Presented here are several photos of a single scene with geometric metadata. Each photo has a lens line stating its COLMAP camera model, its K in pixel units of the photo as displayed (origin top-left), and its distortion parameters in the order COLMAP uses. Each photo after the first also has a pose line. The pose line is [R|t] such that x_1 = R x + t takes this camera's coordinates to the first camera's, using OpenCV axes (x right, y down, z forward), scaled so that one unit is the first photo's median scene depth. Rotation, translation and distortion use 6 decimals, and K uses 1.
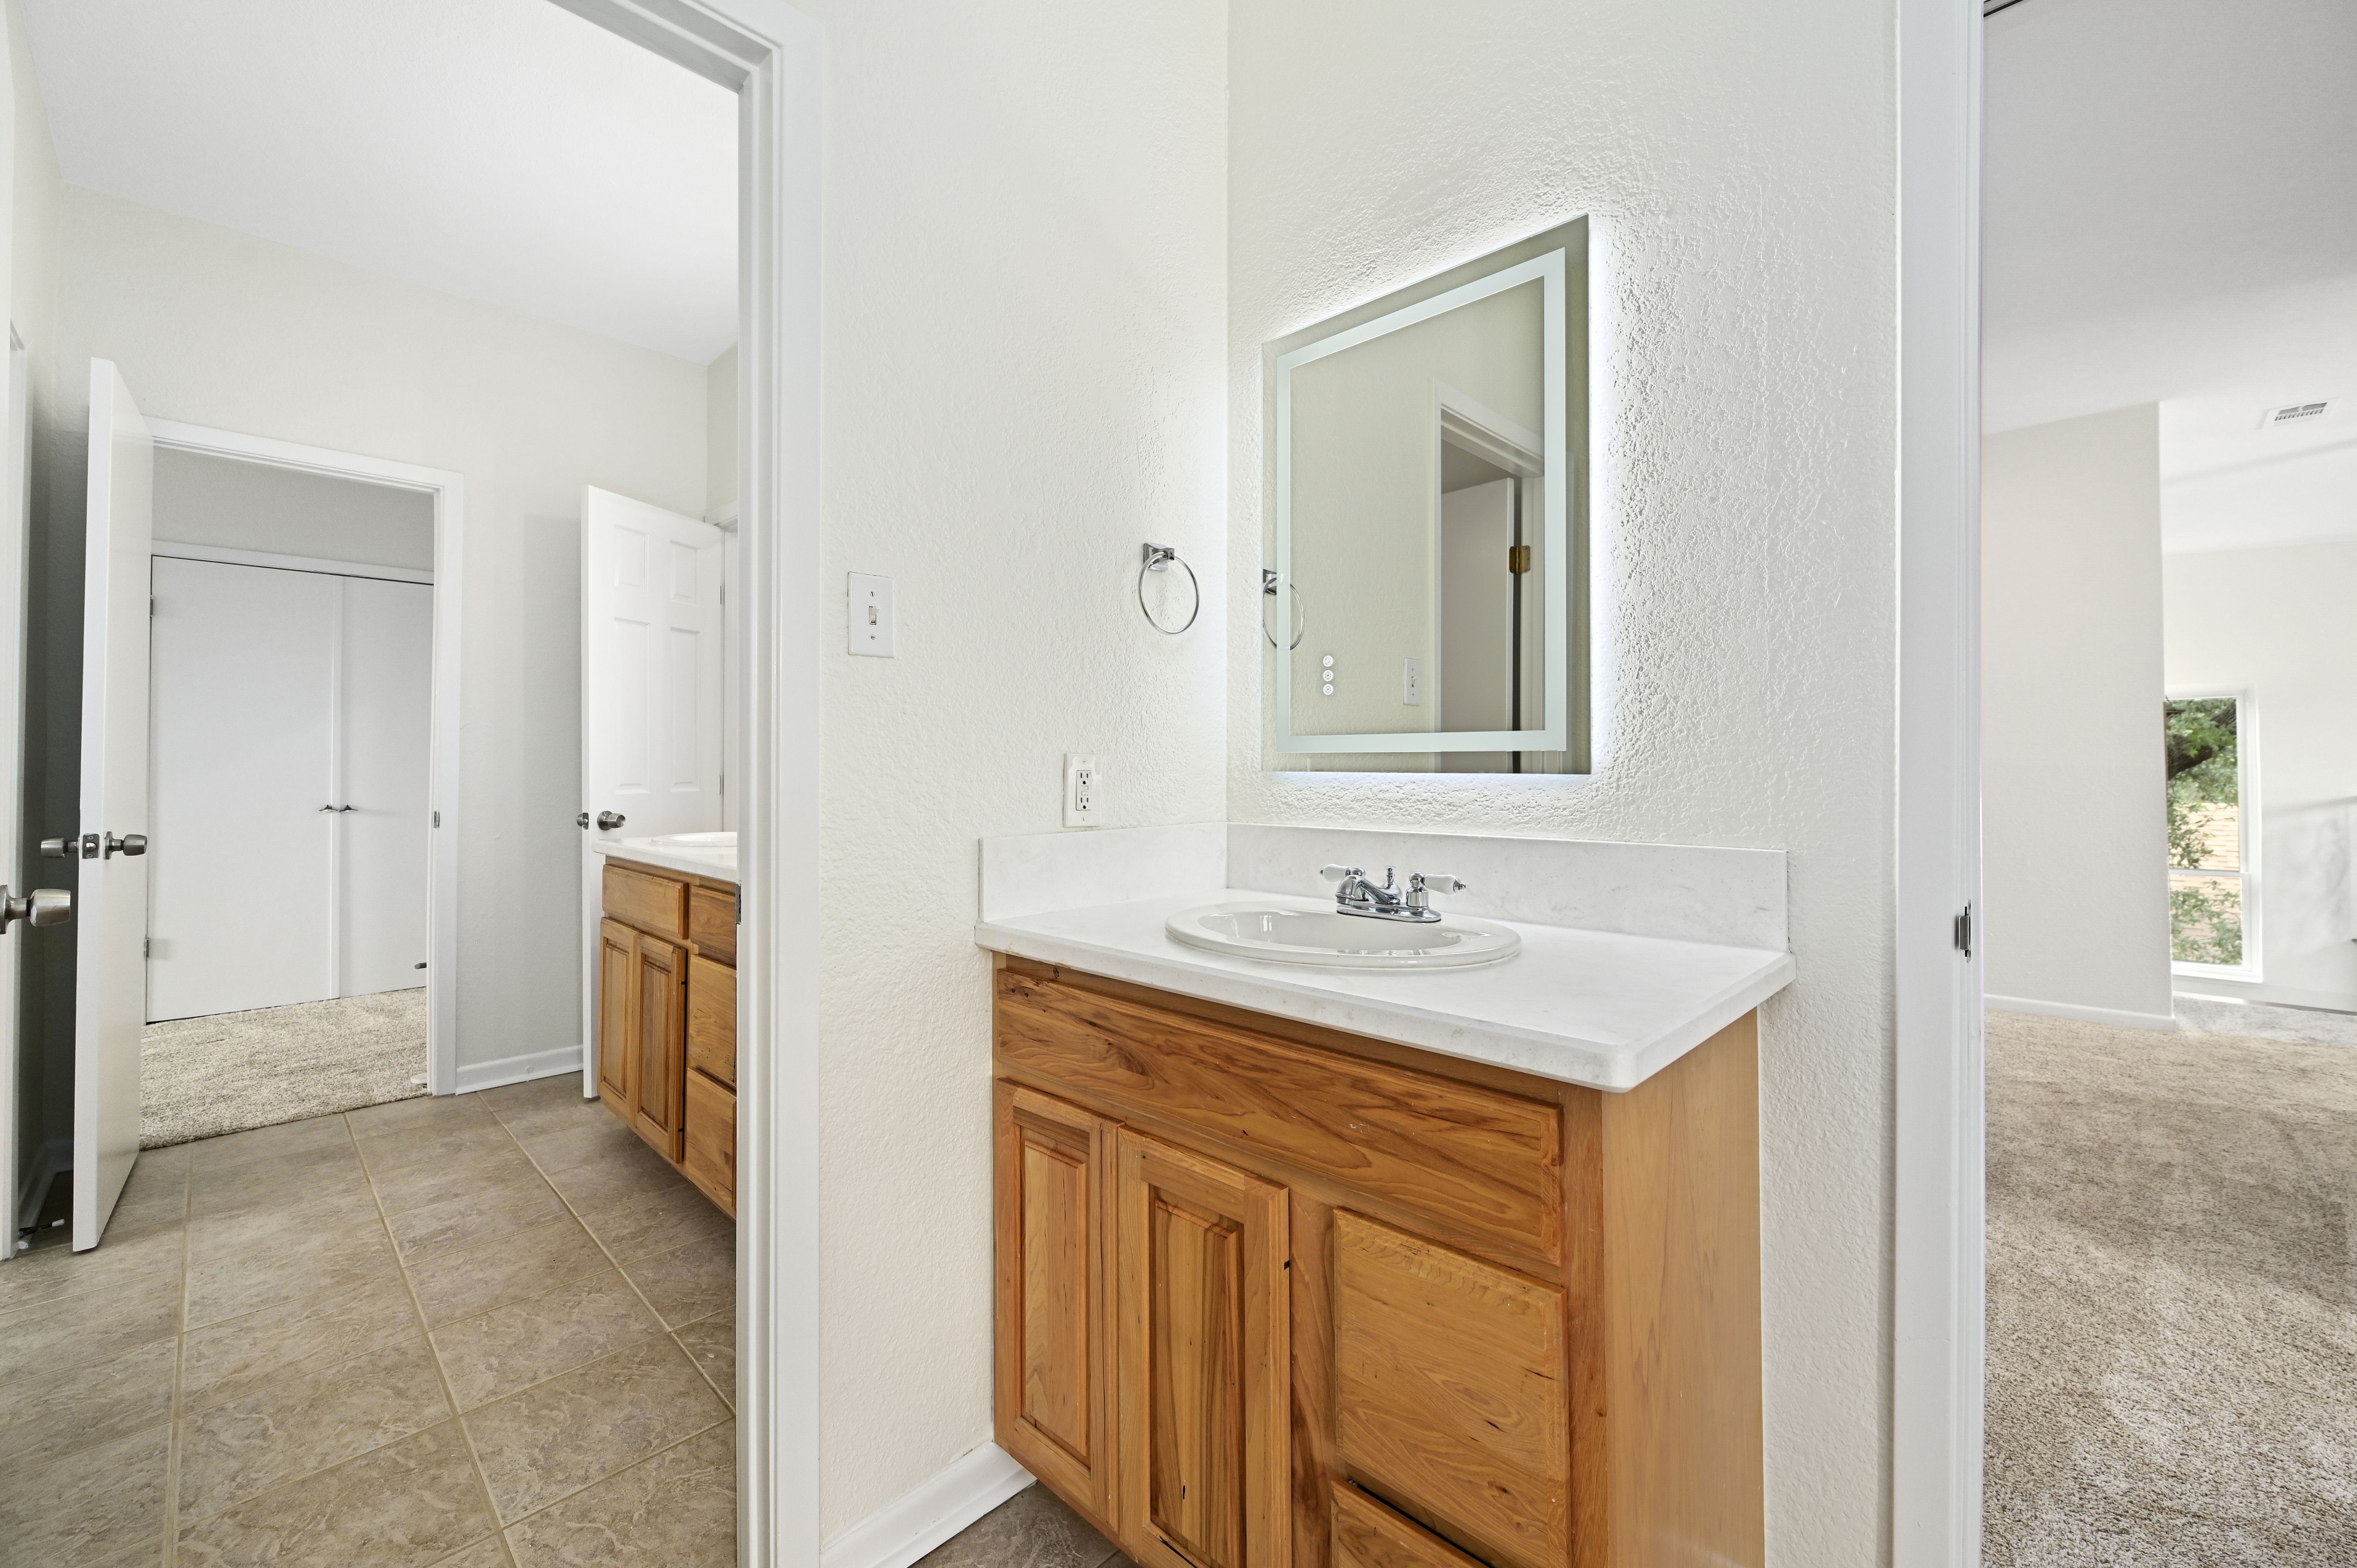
lens RADIAL K [[930.1, 0, 1176.3], [0, 930.1, 764.6], [0, 0, 1]] dist [-0.001561, 0.000764]
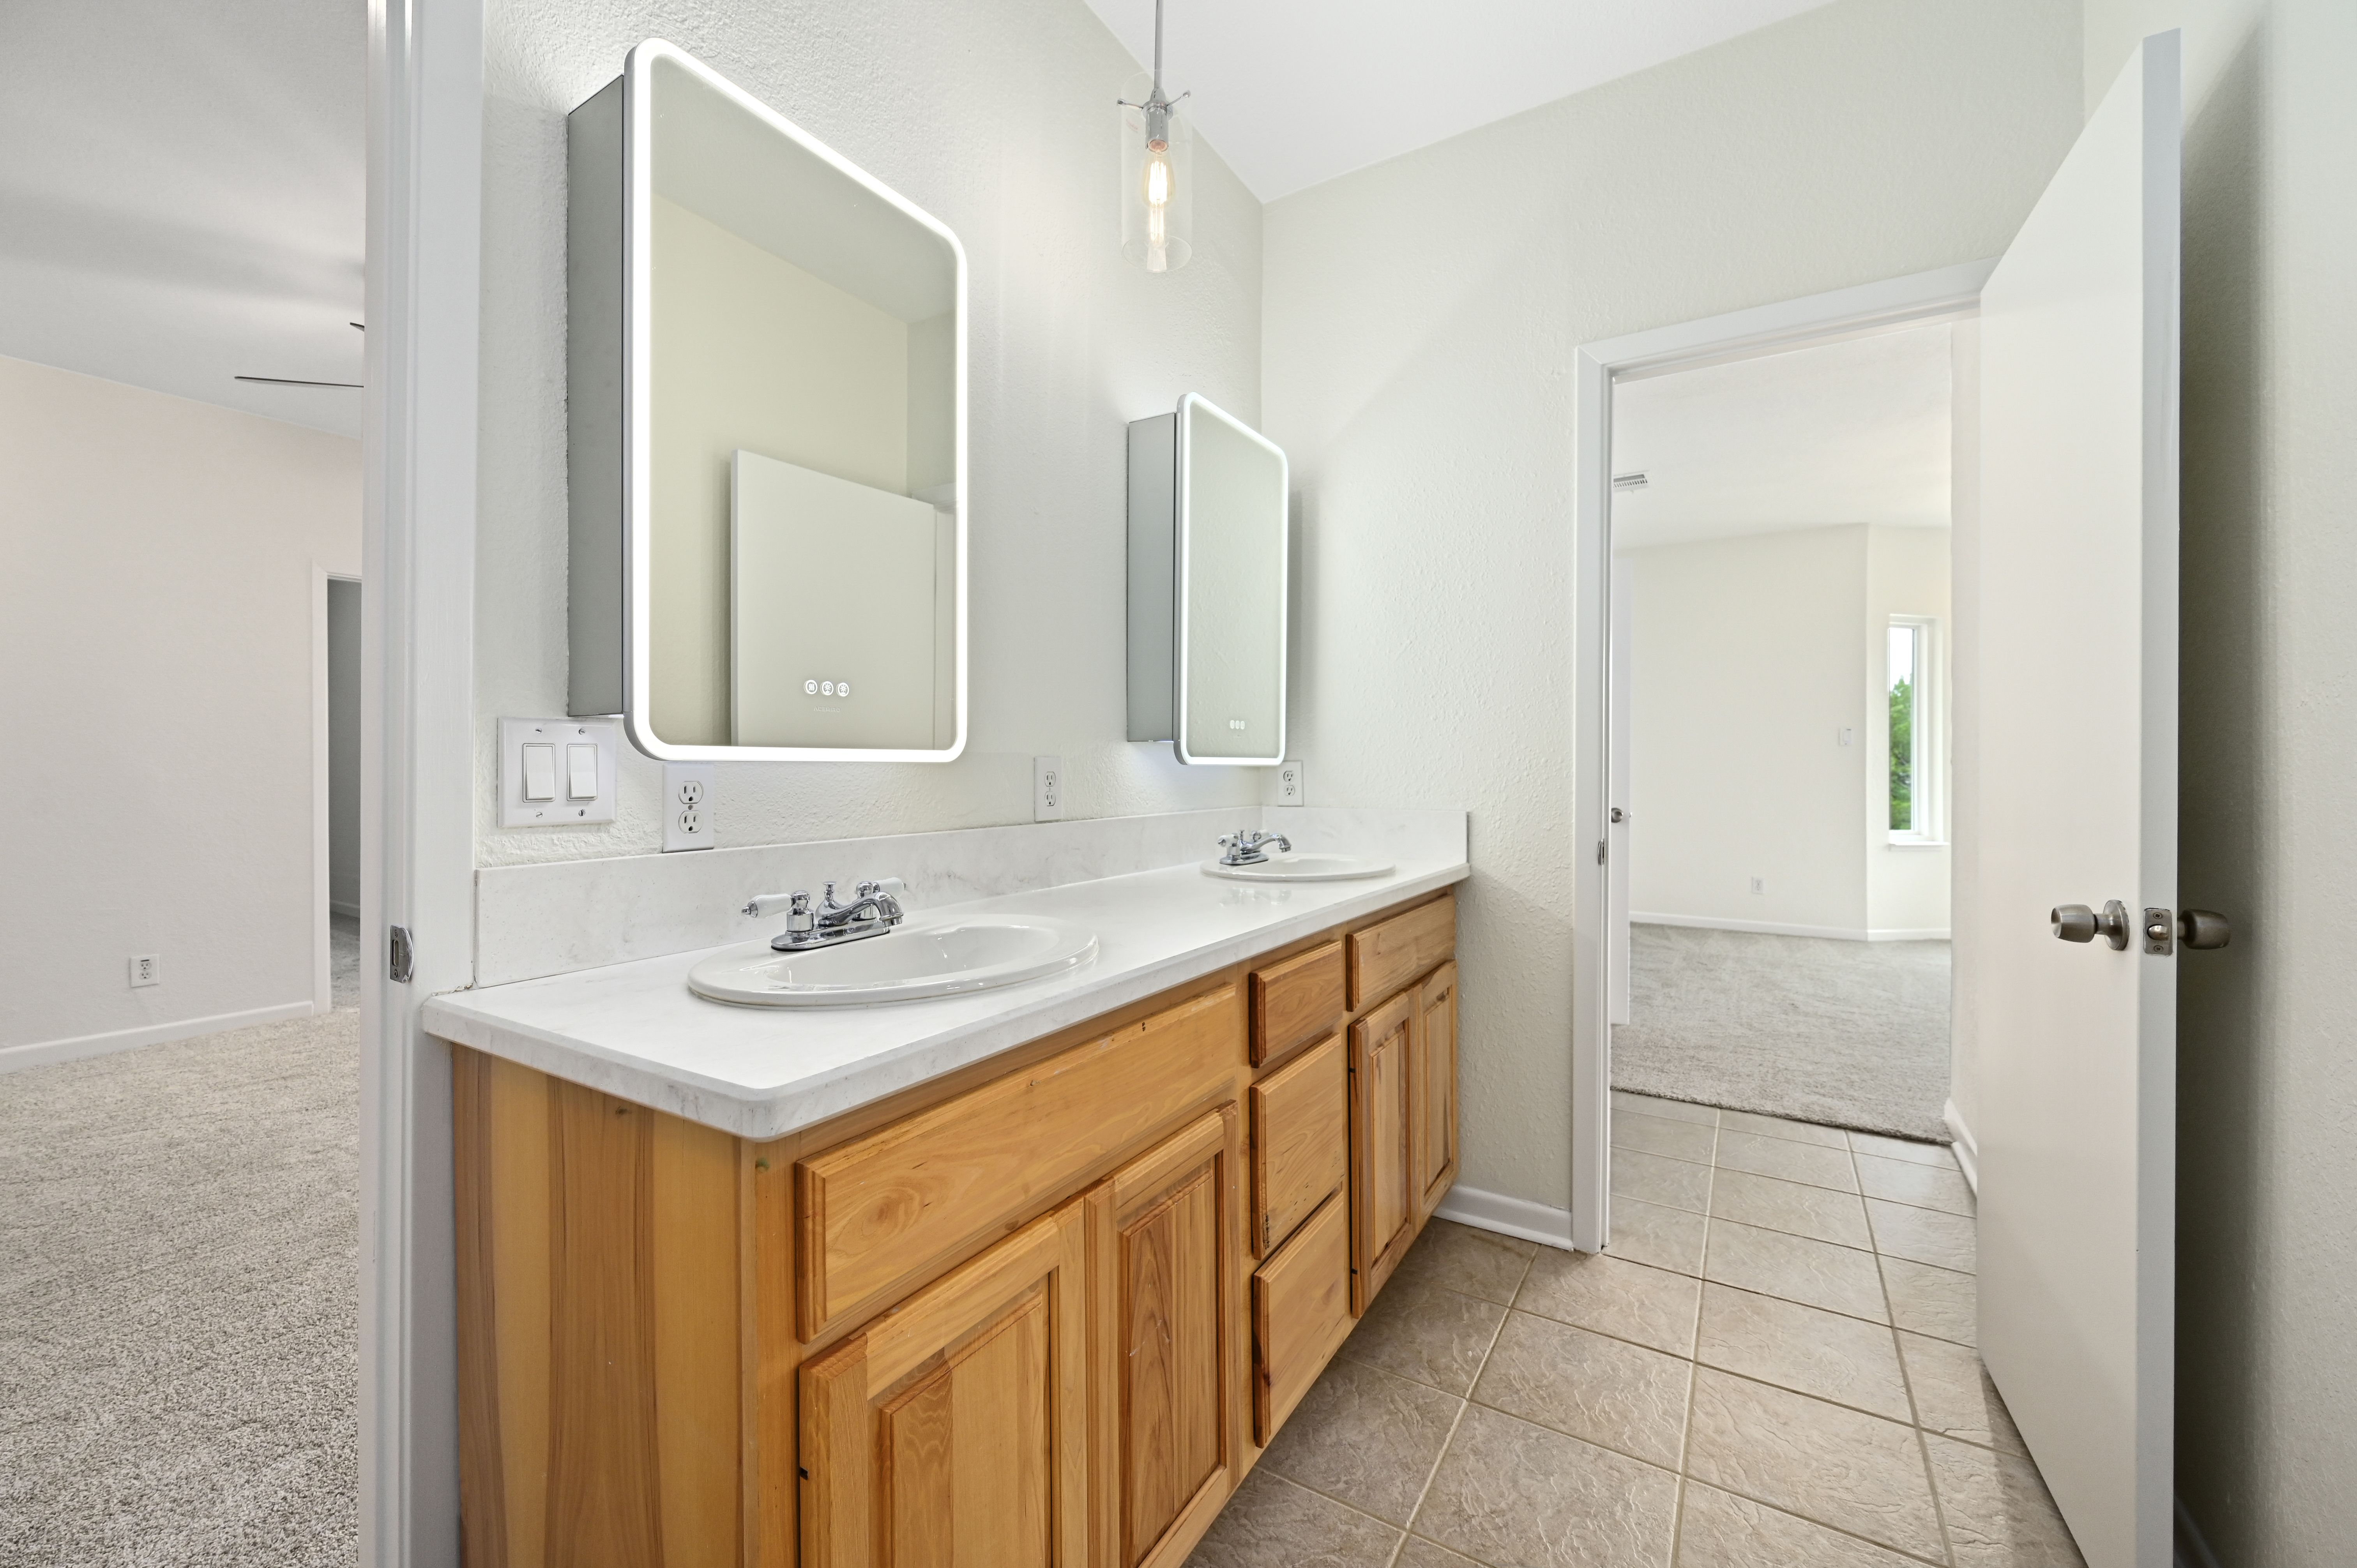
lens RADIAL K [[930.1, 0, 1176.3], [0, 930.1, 775.9], [0, 0, 1]] dist [-0.001561, 0.000764]
pose [[-0.206945, 0.001981, 0.978351, -1.465417], [0.012355, 0.999923, 0.000589, 0.002711], [-0.978275, 0.012209, -0.206954, 1.557708]]
